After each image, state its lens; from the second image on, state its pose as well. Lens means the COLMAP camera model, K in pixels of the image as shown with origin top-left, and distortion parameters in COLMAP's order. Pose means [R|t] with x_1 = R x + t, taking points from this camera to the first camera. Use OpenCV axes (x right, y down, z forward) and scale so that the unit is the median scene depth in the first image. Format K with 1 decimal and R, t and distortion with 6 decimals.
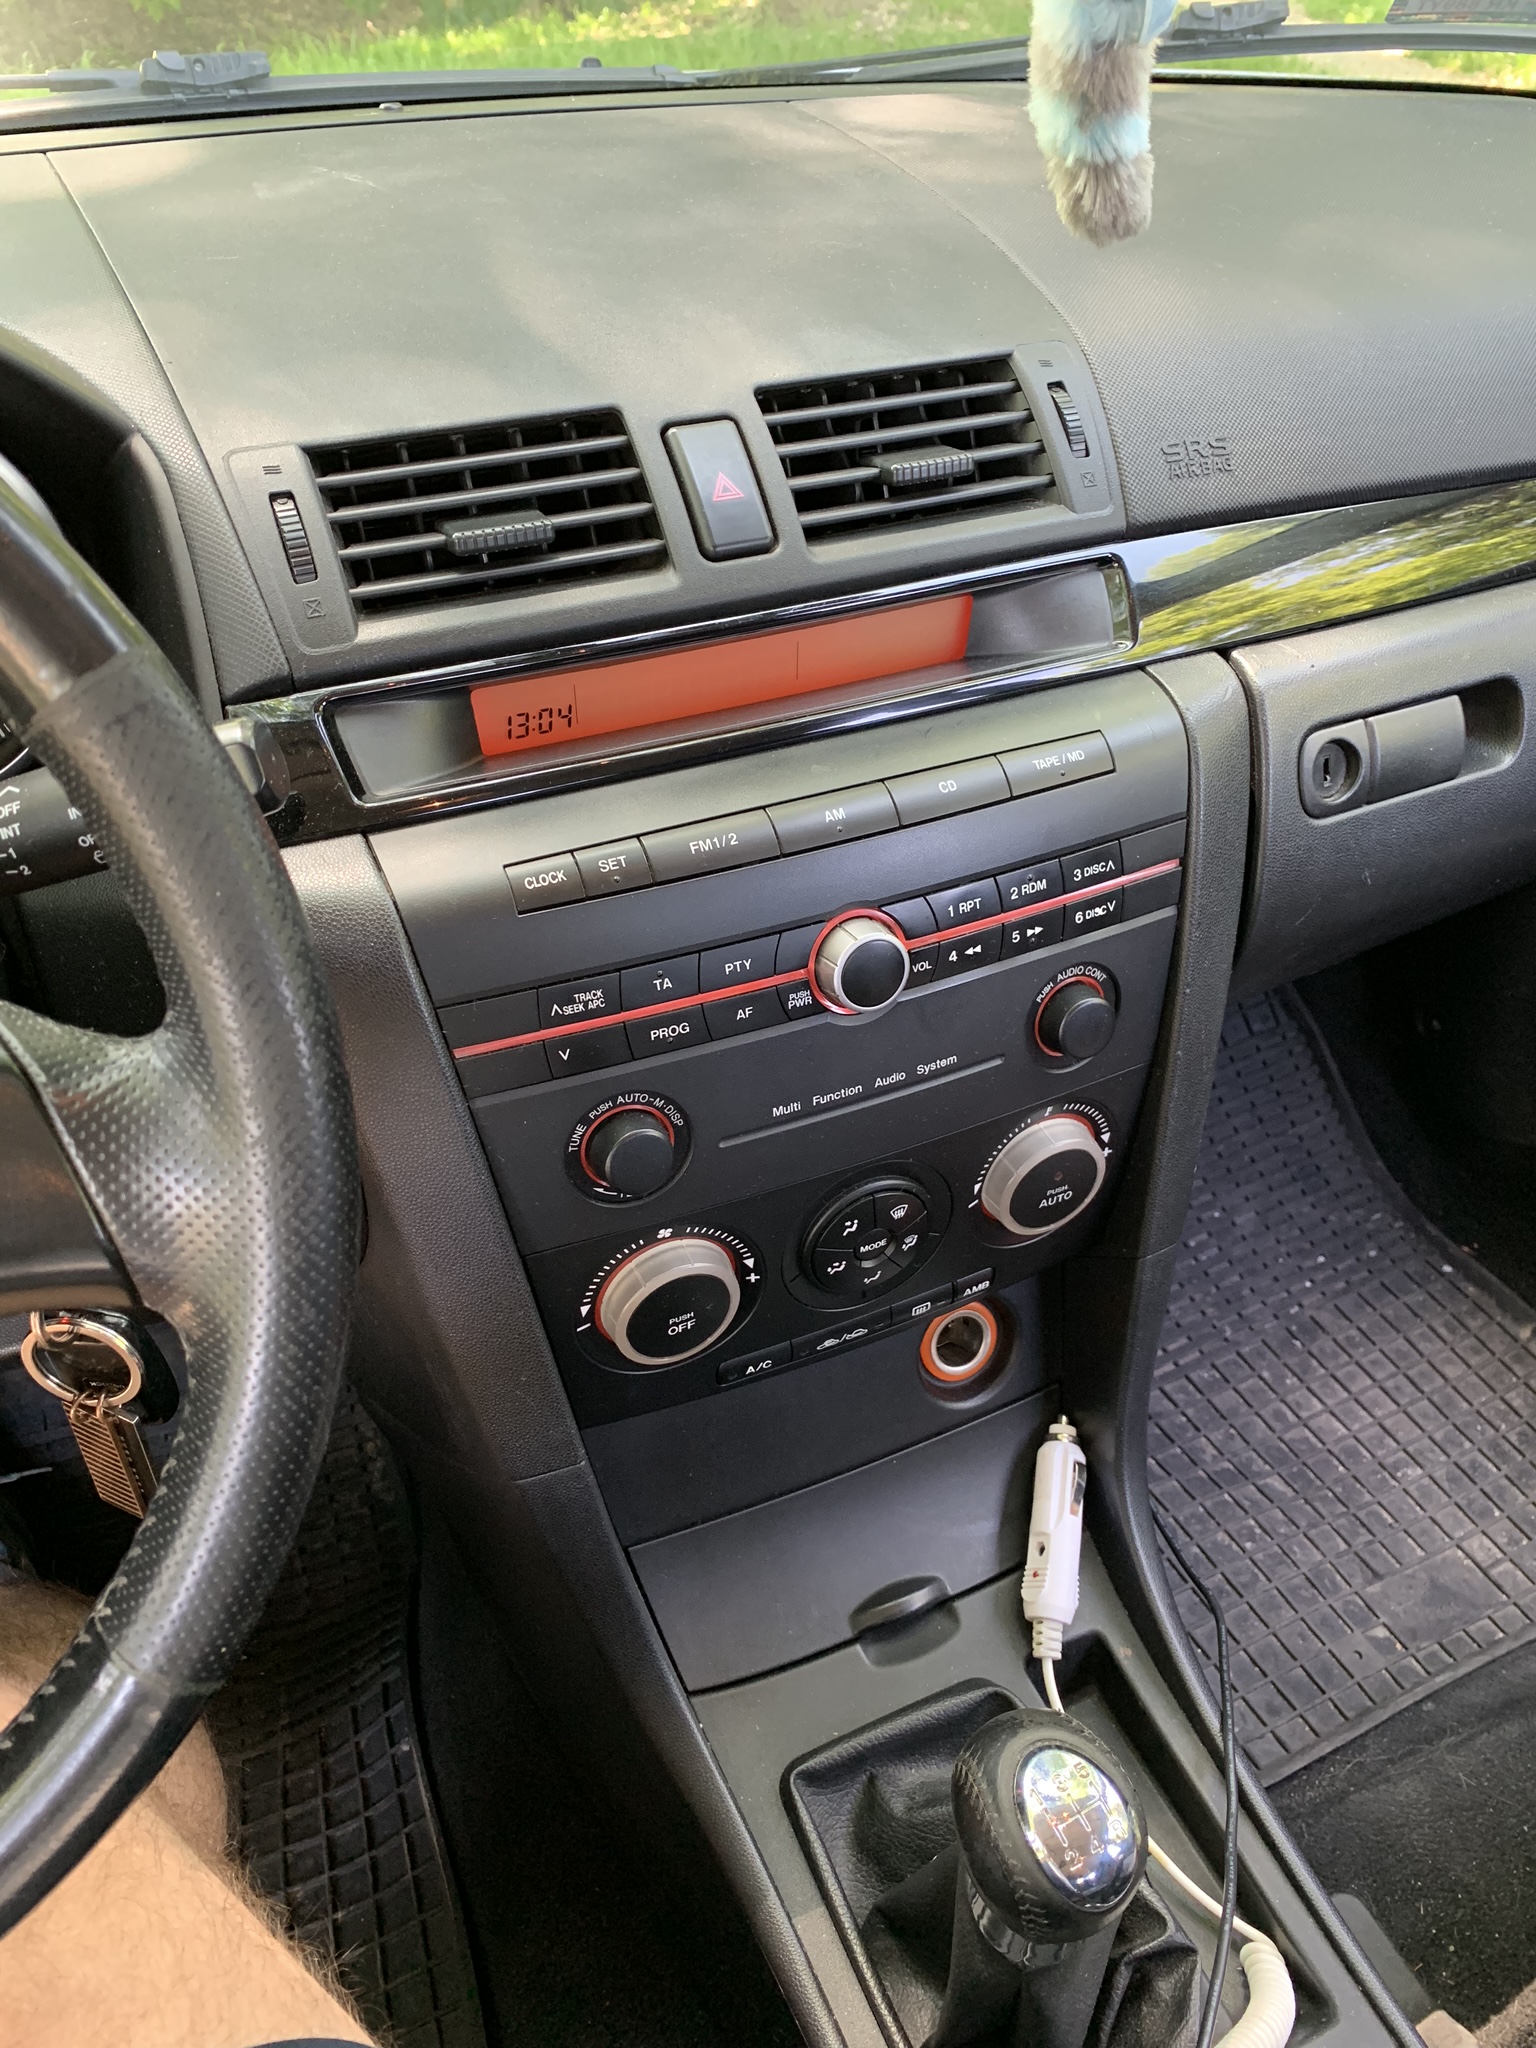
lens RADIAL K [[1544.8, 0, 774.0], [0, 1544.8, 1017.1], [0, 0, 1]] dist [0.007956, 0.004738]
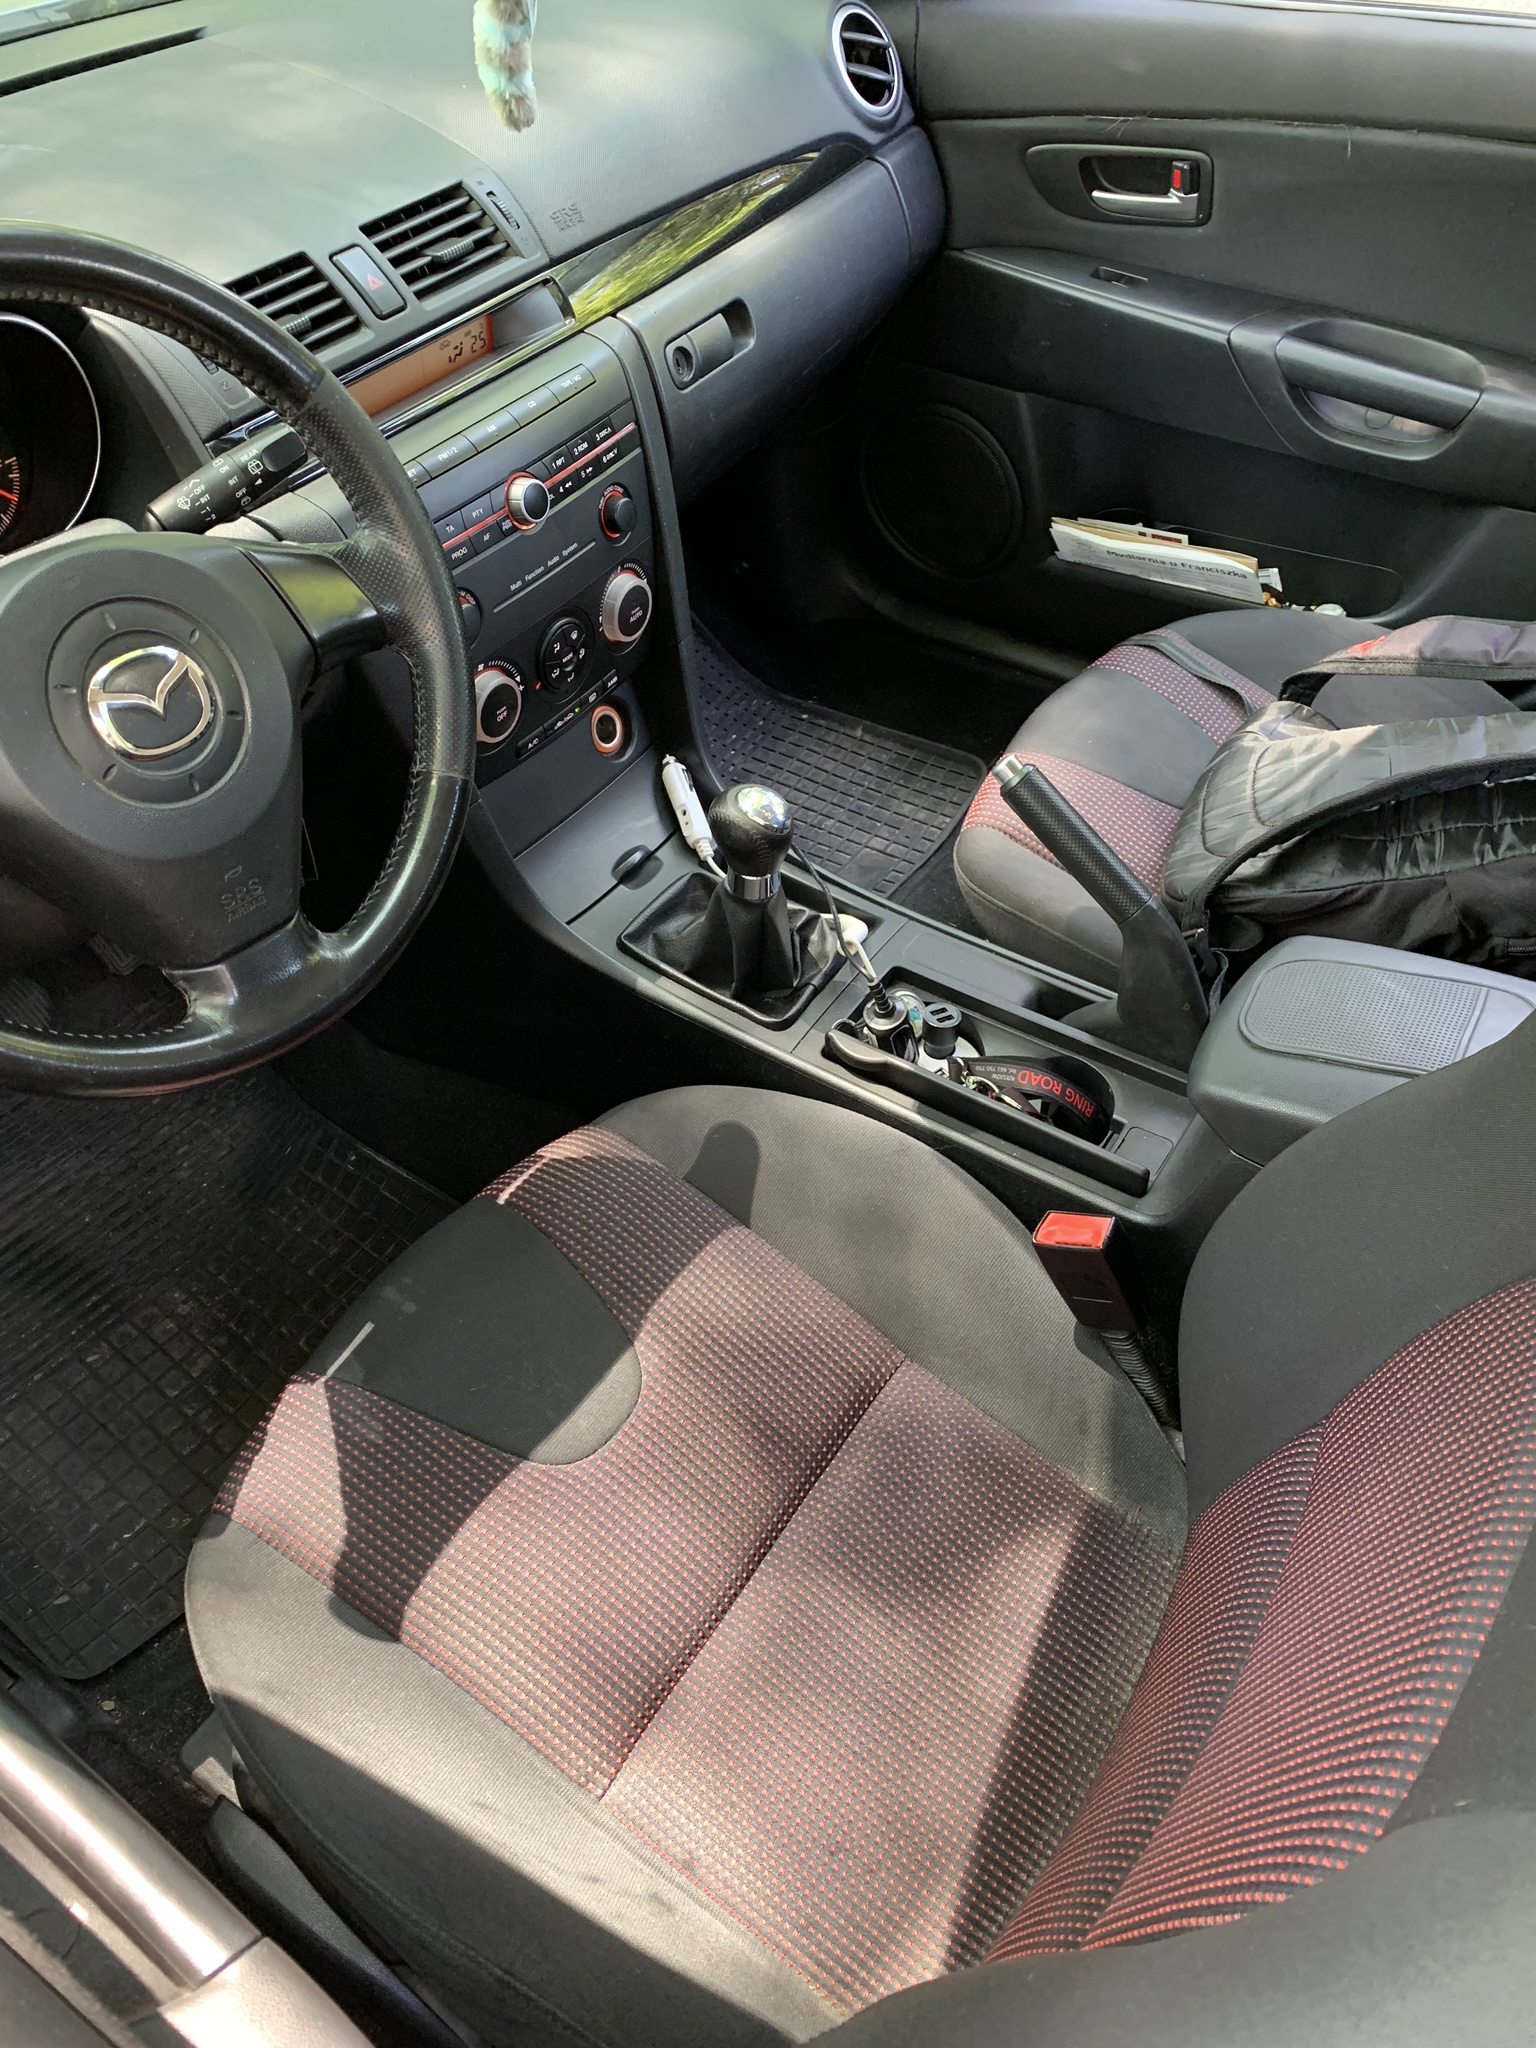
lens RADIAL K [[1544.8, 0, 758.1], [0, 1544.8, 1024.1], [0, 0, 1]] dist [0.007956, 0.004738]
pose [[0.849152, -0.390094, 0.356044, -0.630880], [0.342363, 0.919881, 0.191328, 0.291639], [-0.402154, -0.040571, 0.914673, -0.951410]]
